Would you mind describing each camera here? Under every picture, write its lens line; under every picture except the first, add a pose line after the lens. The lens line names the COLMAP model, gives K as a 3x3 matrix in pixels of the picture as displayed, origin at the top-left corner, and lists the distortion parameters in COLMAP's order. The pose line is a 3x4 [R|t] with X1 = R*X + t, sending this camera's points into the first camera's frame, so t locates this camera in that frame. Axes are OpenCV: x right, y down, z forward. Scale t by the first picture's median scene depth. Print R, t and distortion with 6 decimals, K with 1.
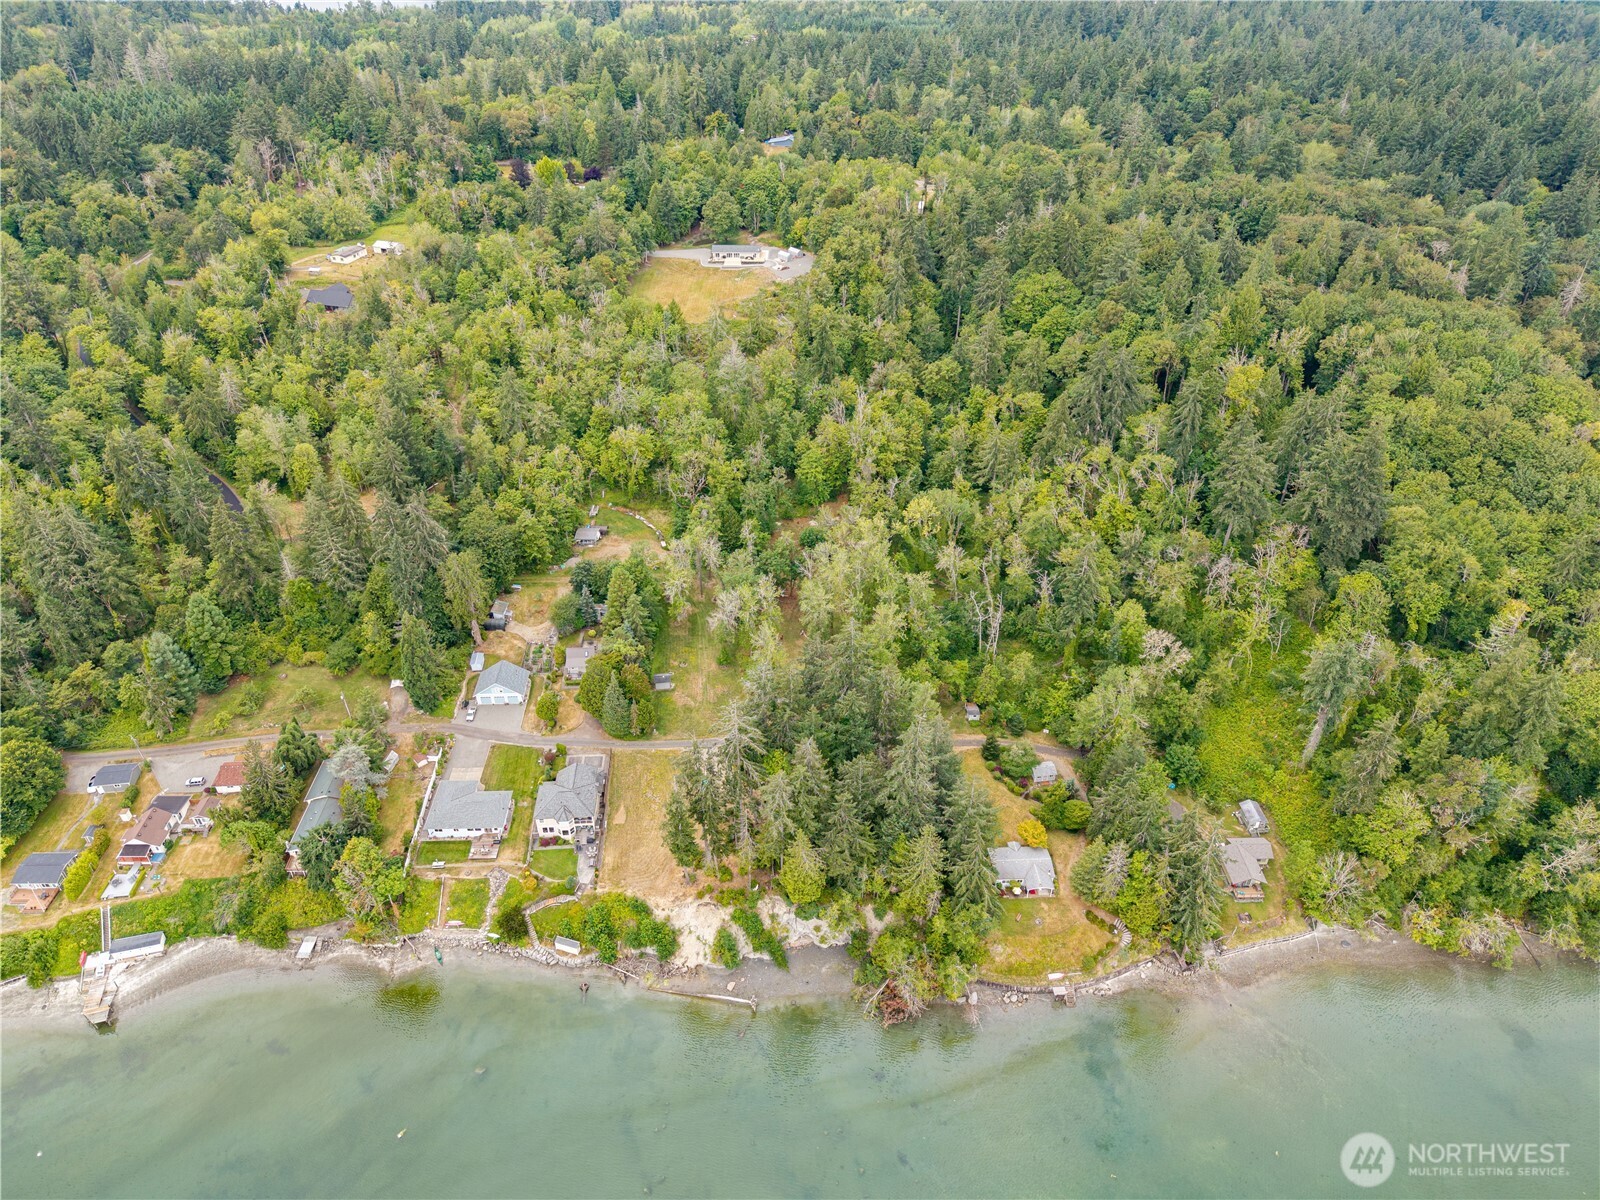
lens RADIAL K [[1097.9, 0, 800.8], [0, 1097.9, 601.7], [0, 0, 1]] dist [0.008819, -0.001834]
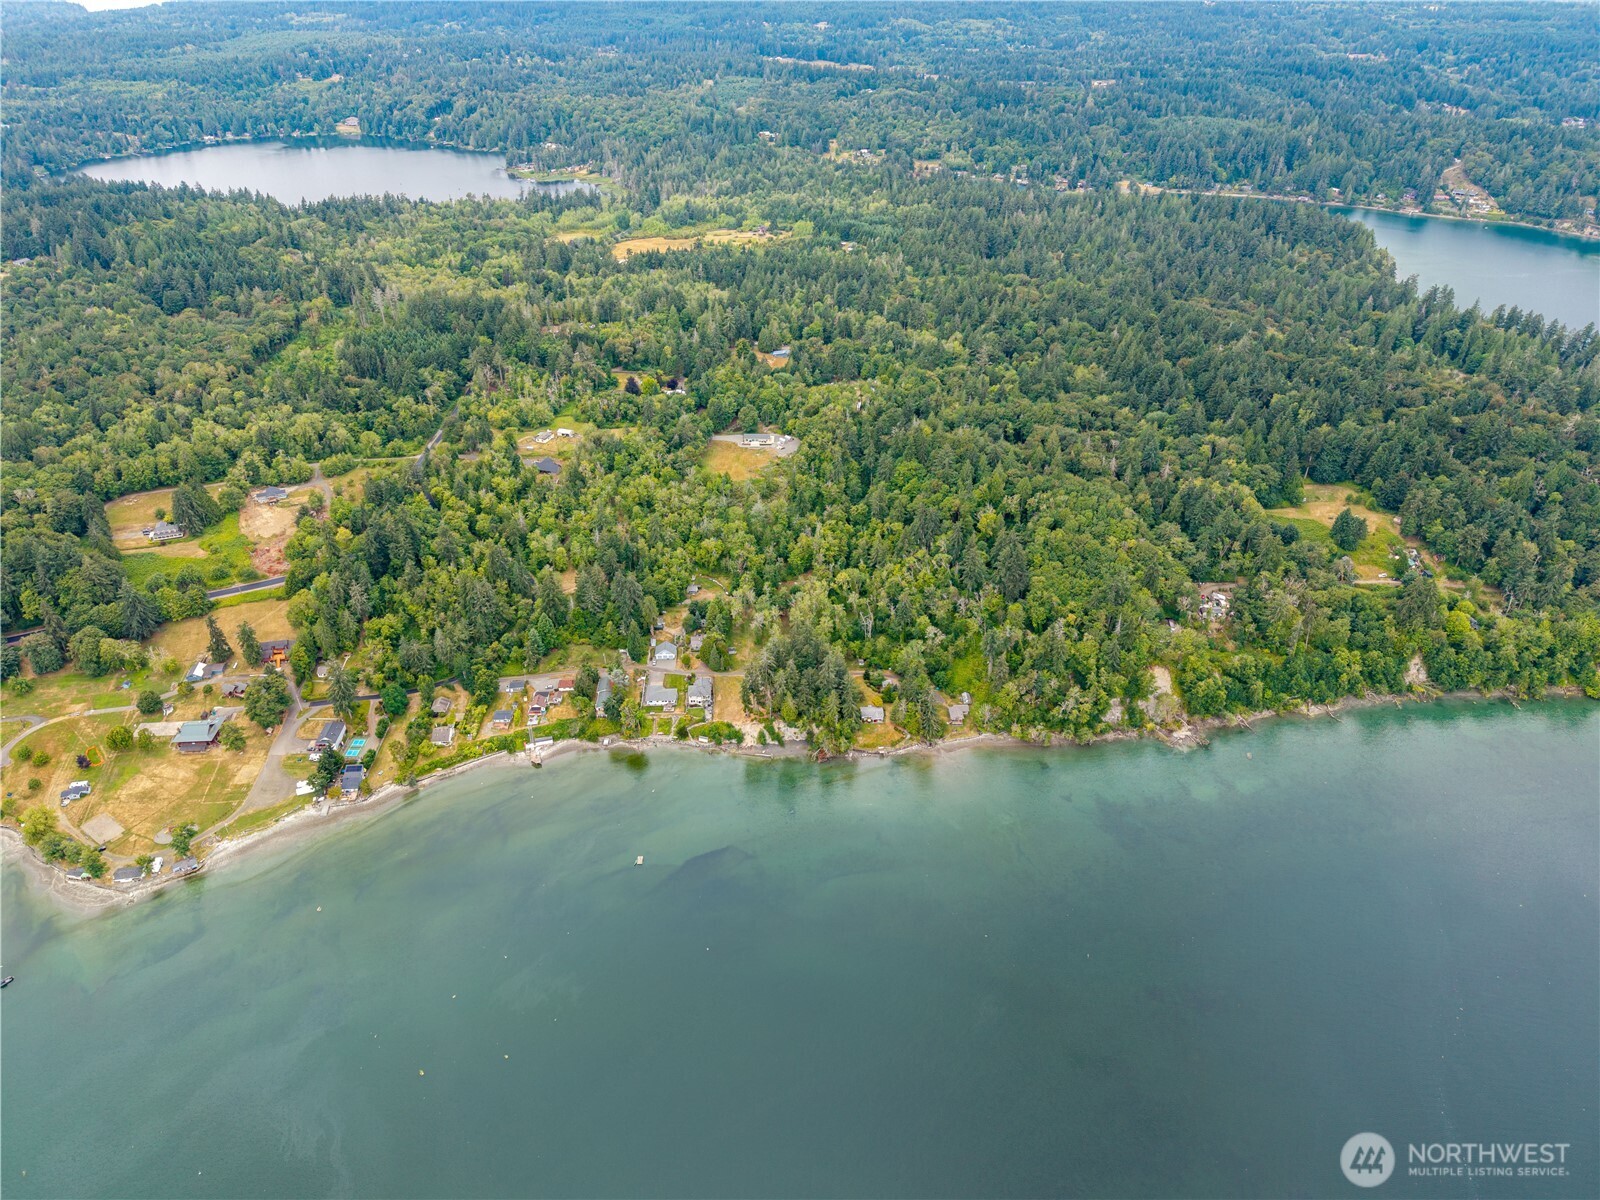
lens RADIAL K [[1097.9, 0, 800.8], [0, 1097.9, 599.1], [0, 0, 1]] dist [0.008819, -0.001834]
pose [[0.999996, -0.002352, 0.001493, 0.018498], [0.002428, 0.998583, -0.053155, 0.078606], [-0.001366, 0.053159, 0.998585, -1.229643]]
